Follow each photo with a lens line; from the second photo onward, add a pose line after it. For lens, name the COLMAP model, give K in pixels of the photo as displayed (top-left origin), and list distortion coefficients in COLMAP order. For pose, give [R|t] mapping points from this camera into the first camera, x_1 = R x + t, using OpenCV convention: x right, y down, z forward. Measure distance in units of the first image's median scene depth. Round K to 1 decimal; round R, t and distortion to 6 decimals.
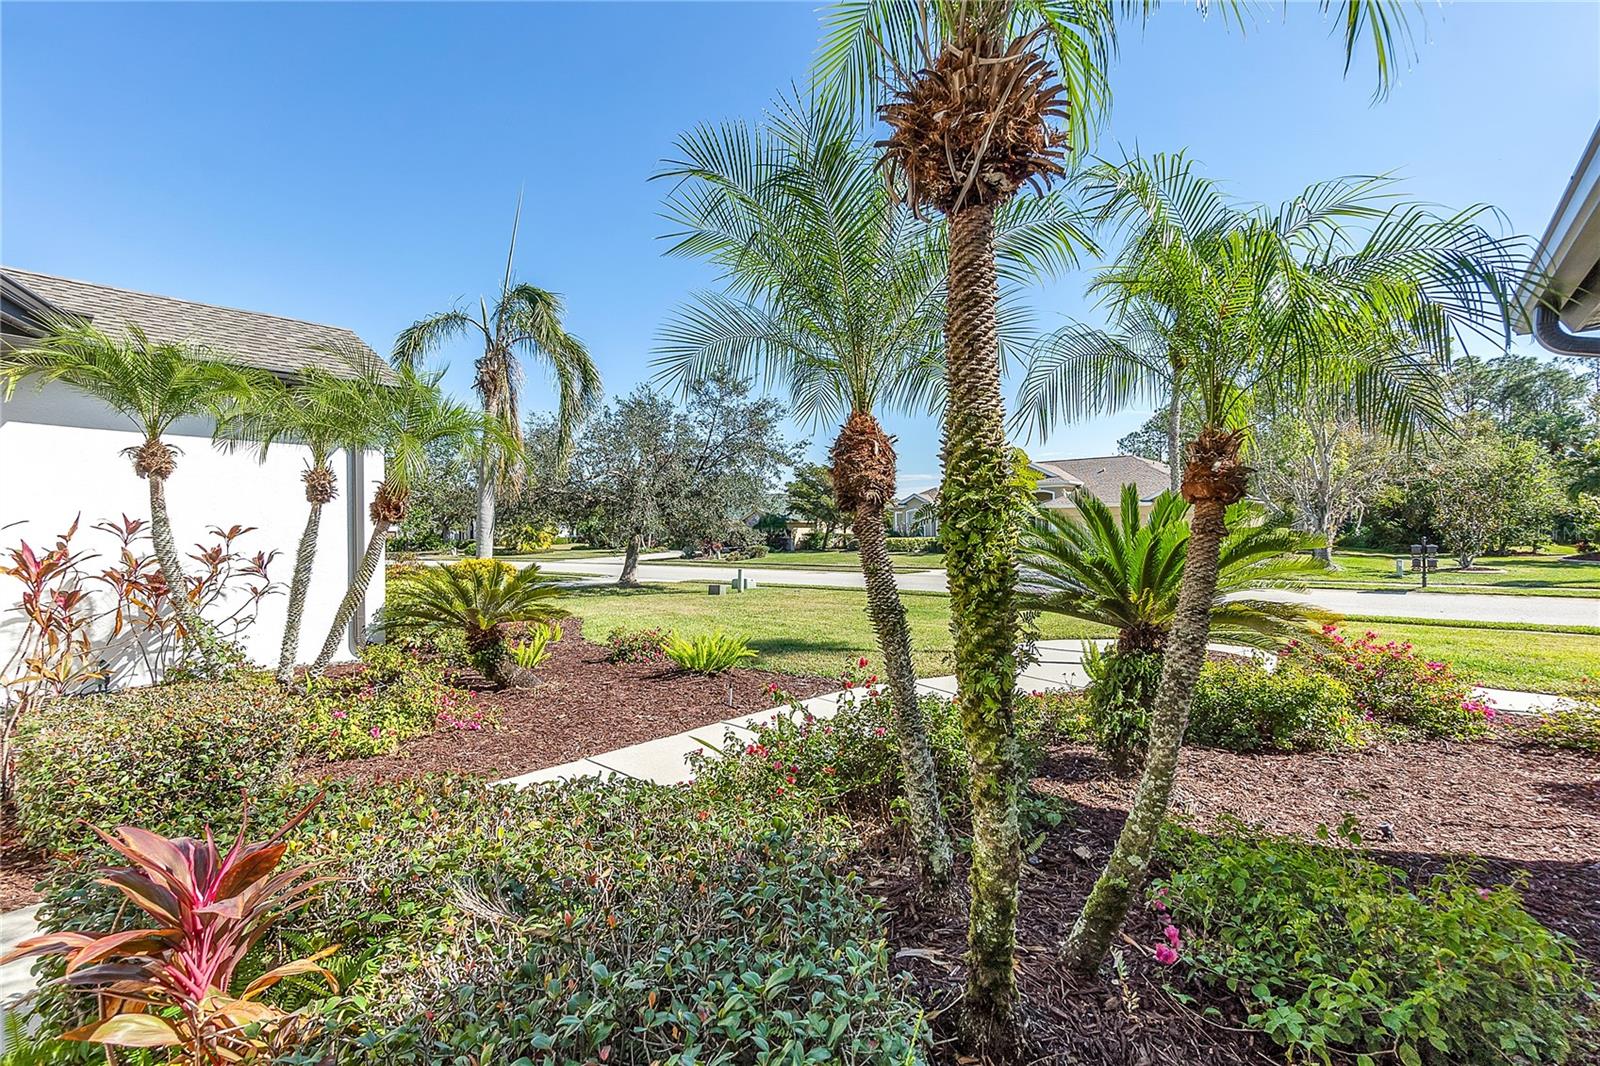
lens RADIAL K [[705.4, 0, 793.1], [0, 705.4, 534.3], [0, 0, 1]] dist [-0.001102, -0.000003]
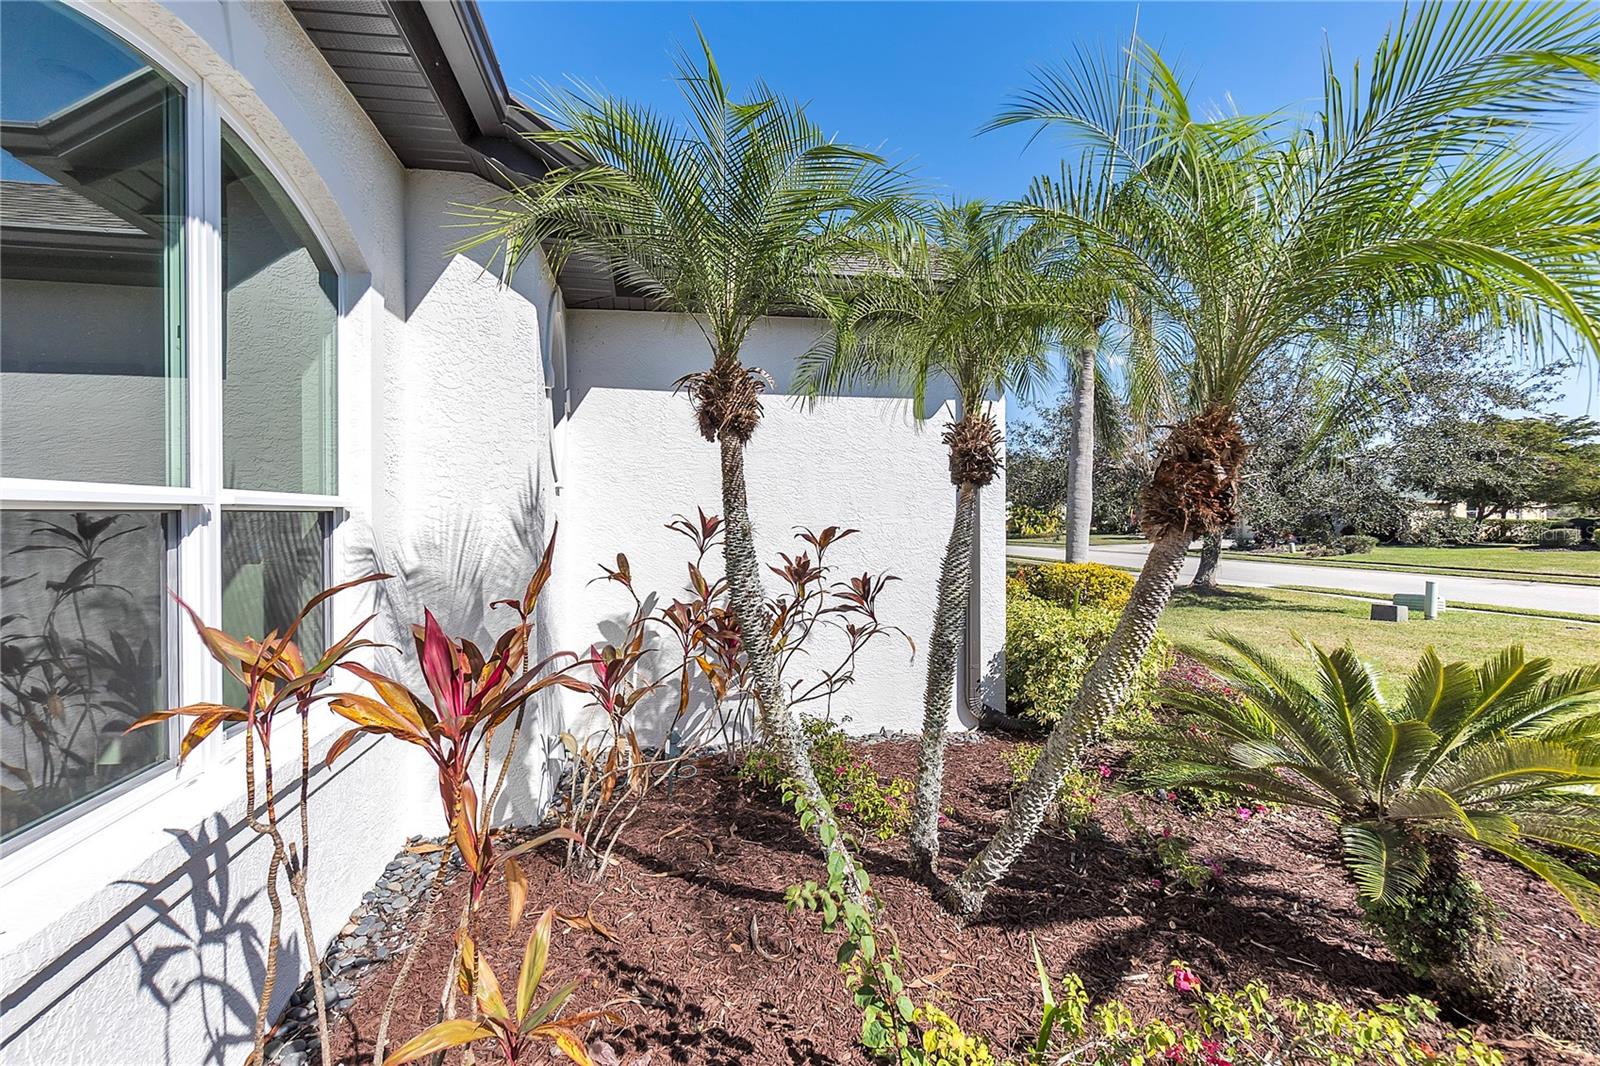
lens RADIAL K [[705.1, 0, 801.4], [0, 705.1, 525.1], [0, 0, 1]] dist [-0.006538, 0.002247]
pose [[0.798211, 0.013930, -0.602217, -0.436474], [-0.005338, 0.999857, 0.016053, -0.022536], [0.602355, -0.009599, 0.798171, 0.489149]]
